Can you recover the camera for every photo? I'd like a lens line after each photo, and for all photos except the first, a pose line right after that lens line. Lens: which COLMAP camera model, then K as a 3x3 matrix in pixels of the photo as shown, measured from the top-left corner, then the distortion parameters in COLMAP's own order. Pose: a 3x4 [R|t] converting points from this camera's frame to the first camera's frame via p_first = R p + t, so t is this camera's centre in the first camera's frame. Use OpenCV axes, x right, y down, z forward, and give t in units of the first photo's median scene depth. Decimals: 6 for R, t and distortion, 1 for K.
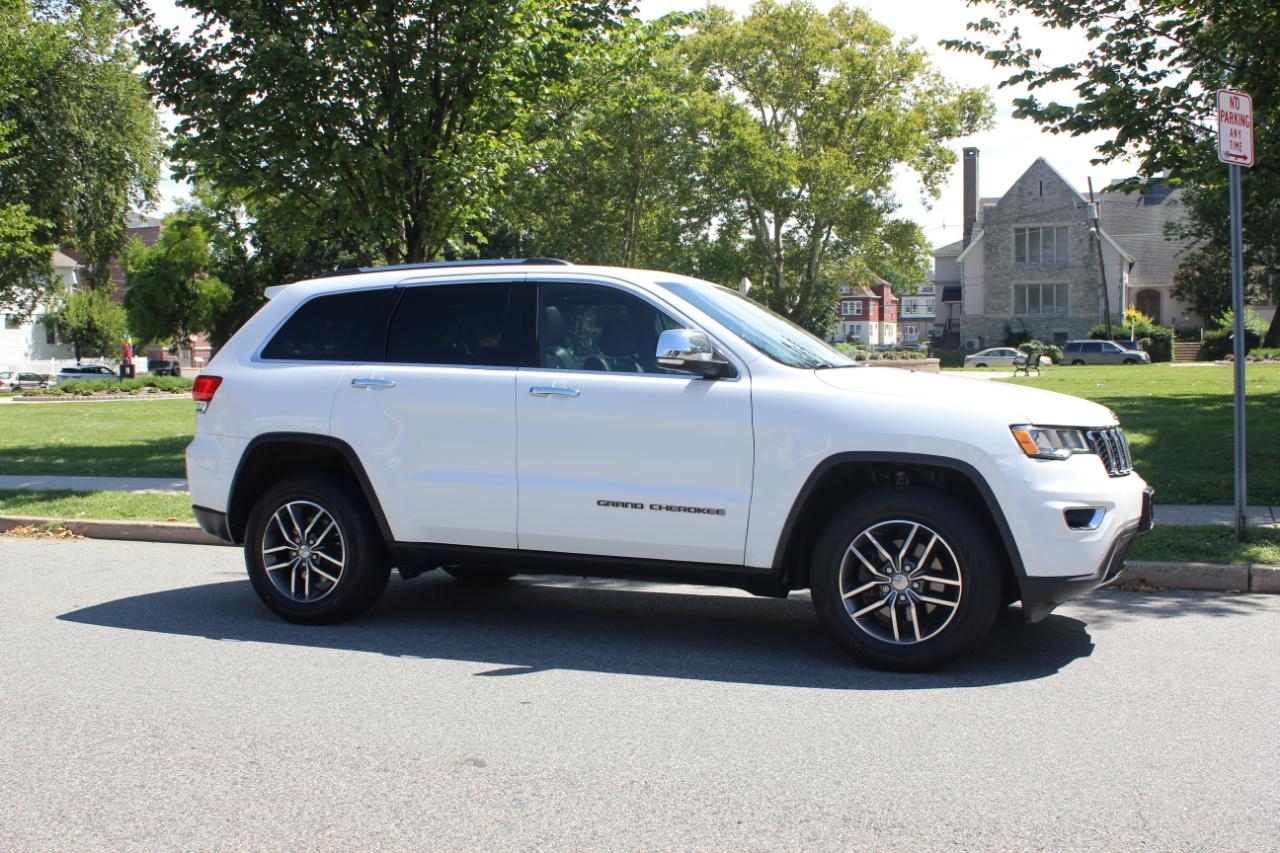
lens RADIAL K [[1416.0, 0, 640.2], [0, 1416.0, 430.2], [0, 0, 1]] dist [-0.112836, 0.142747]
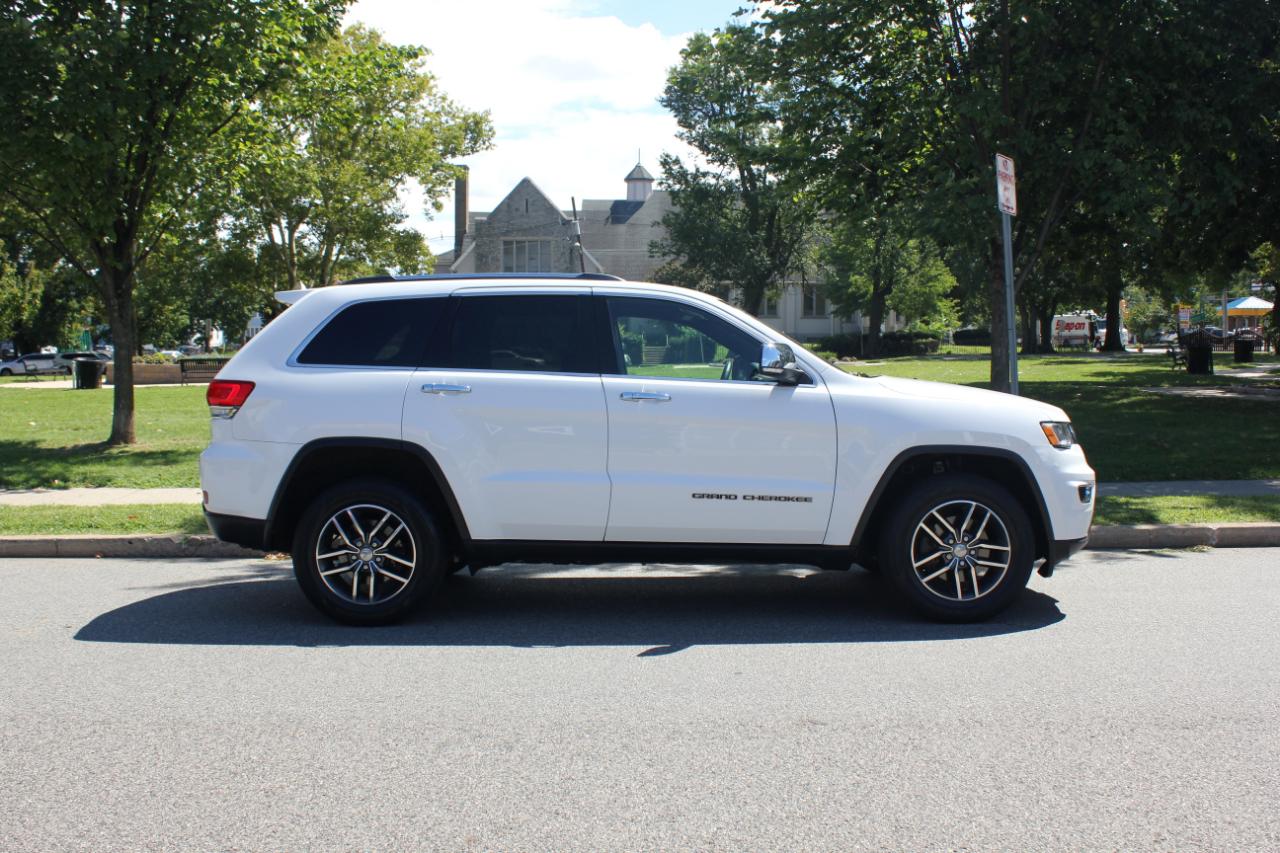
lens RADIAL K [[1330.3, 0, 640.7], [0, 1330.3, 421.1], [0, 0, 1]] dist [-0.107238, 0.026028]
pose [[0.915938, -0.012056, 0.401139, -0.251387], [0.013303, 0.999911, -0.000322, -0.004093], [-0.401099, 0.005631, 0.916017, 0.025739]]
